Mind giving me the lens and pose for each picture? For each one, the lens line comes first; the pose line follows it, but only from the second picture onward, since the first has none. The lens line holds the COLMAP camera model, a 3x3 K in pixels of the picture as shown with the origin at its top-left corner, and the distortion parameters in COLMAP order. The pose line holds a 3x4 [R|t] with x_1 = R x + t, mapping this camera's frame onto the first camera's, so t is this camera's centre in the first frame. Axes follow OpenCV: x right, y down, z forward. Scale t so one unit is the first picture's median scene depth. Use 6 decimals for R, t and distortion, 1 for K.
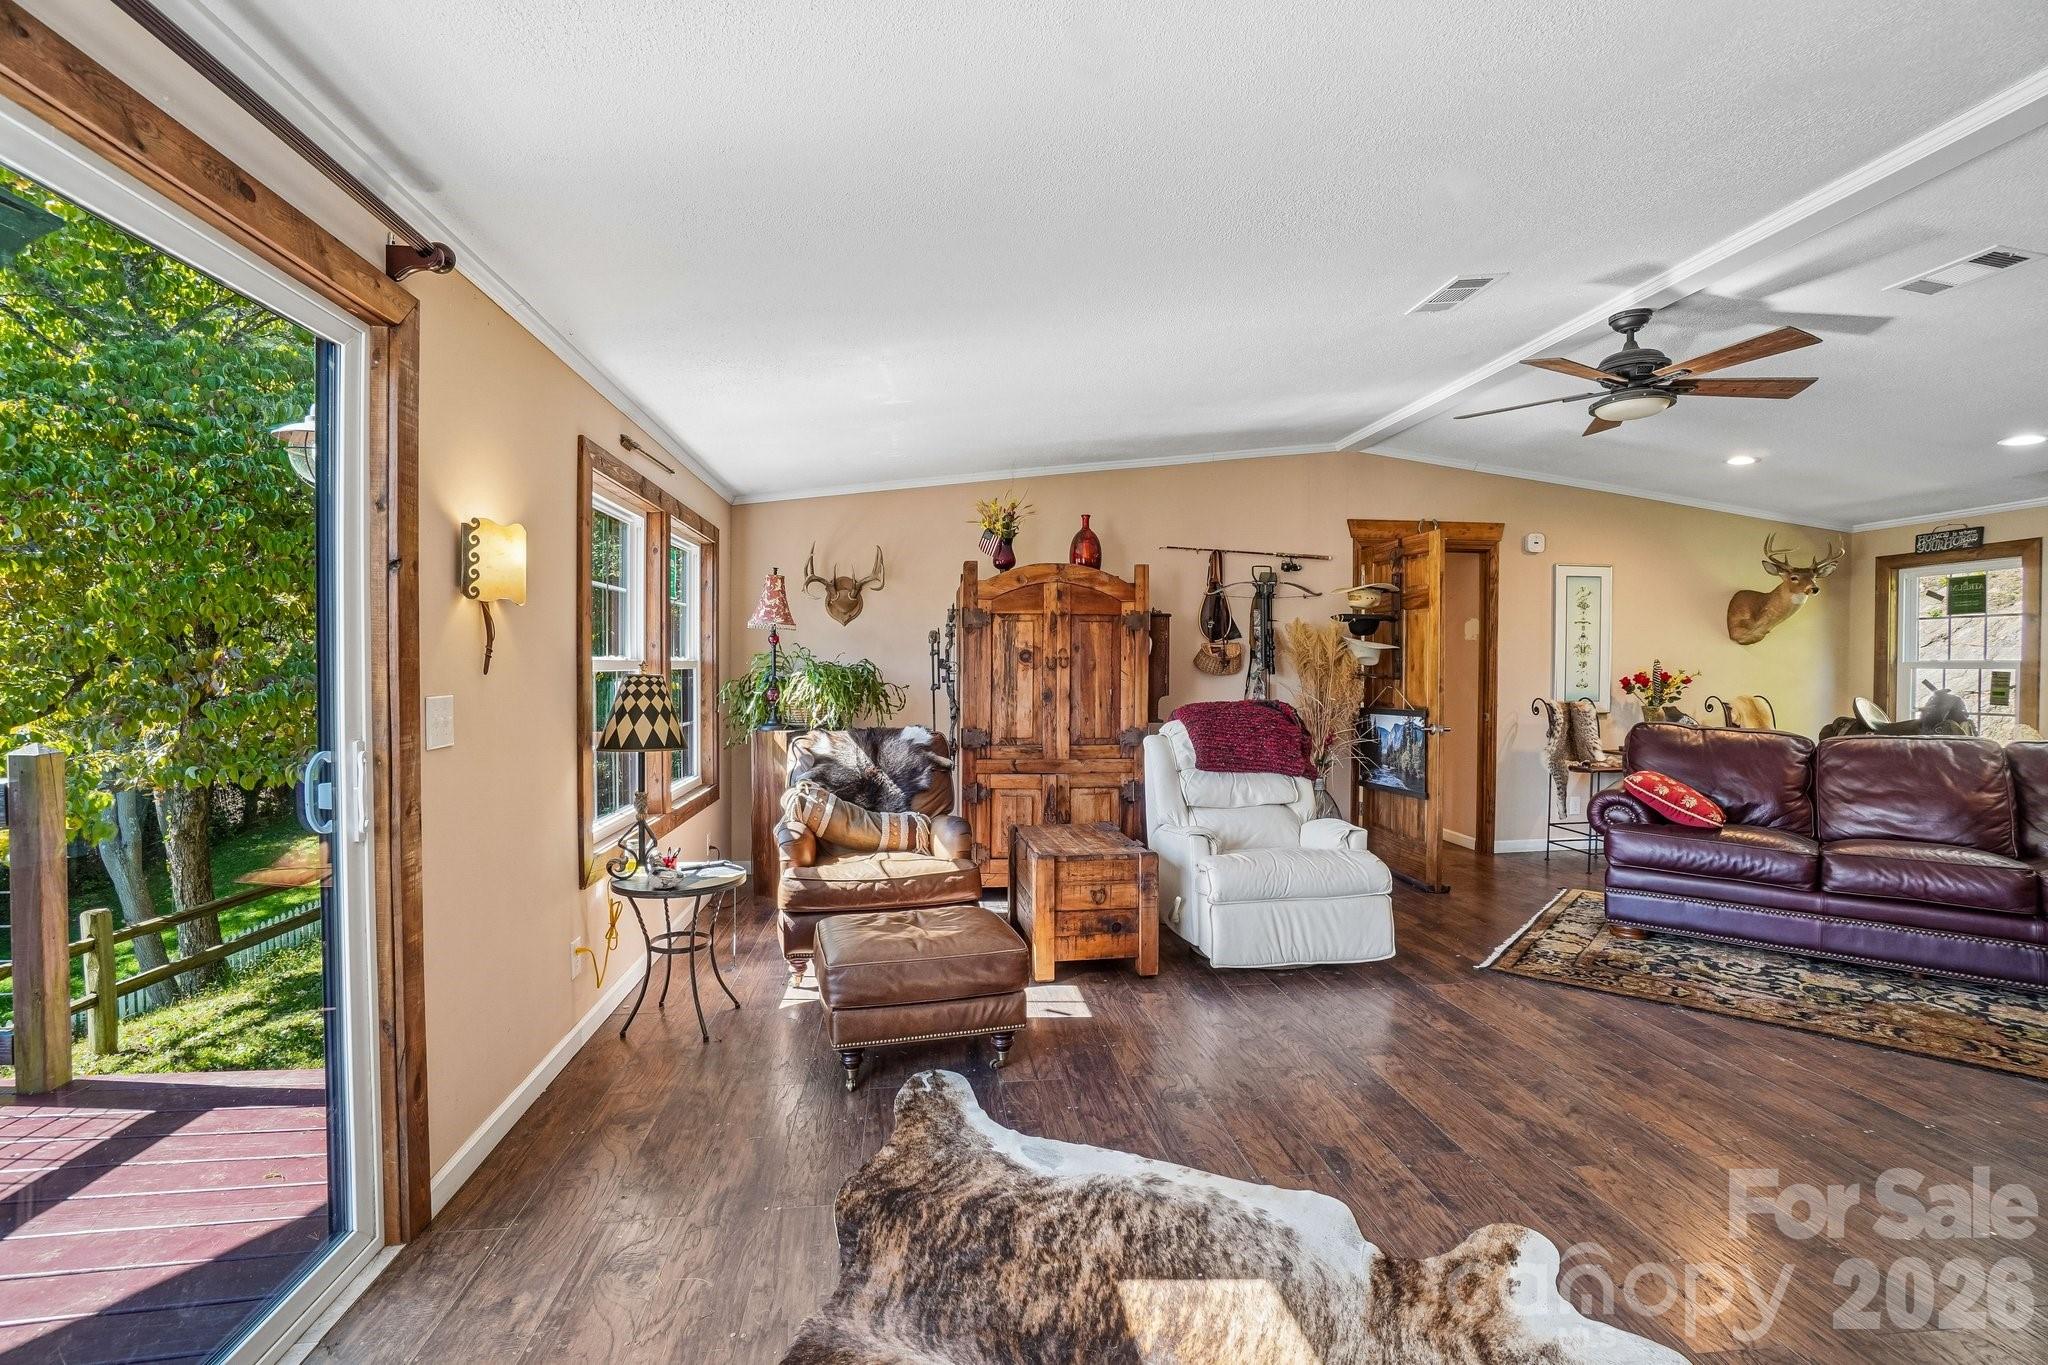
lens RADIAL K [[906.5, 0, 1016.8], [0, 906.5, 674.0], [0, 0, 1]] dist [-0.066545, 0.024668]
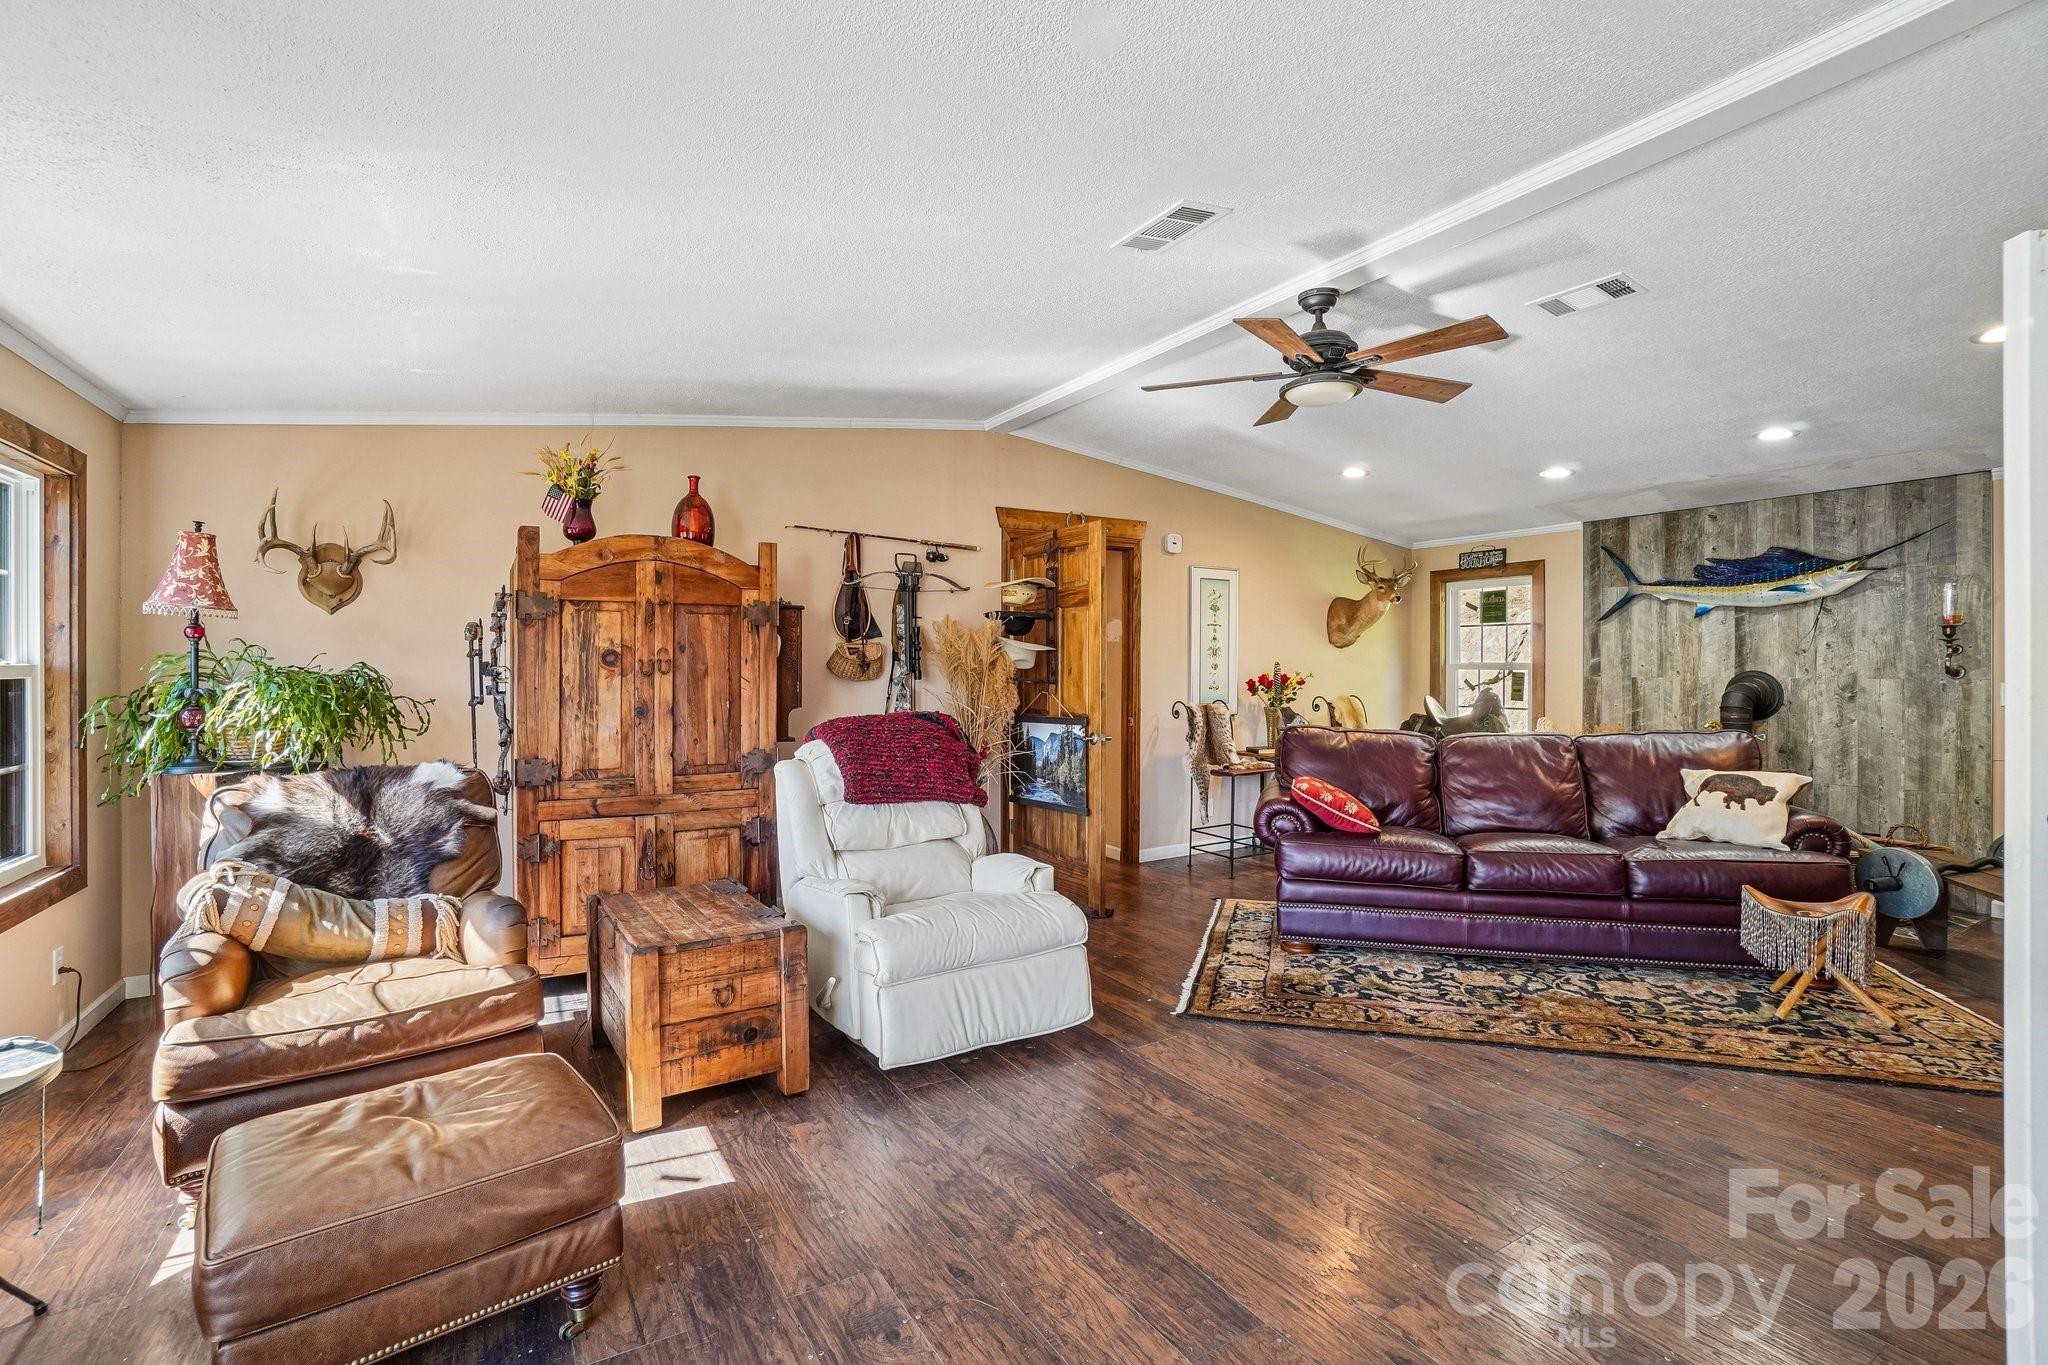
lens RADIAL K [[920.5, 0, 1013.5], [0, 920.5, 667.9], [0, 0, 1]] dist [-0.063622, 0.024665]
pose [[0.909908, -0.002871, 0.414800, 0.001156], [0.006313, 0.999956, -0.006927, -0.004955], [-0.414762, 0.008922, 0.909886, 0.197091]]
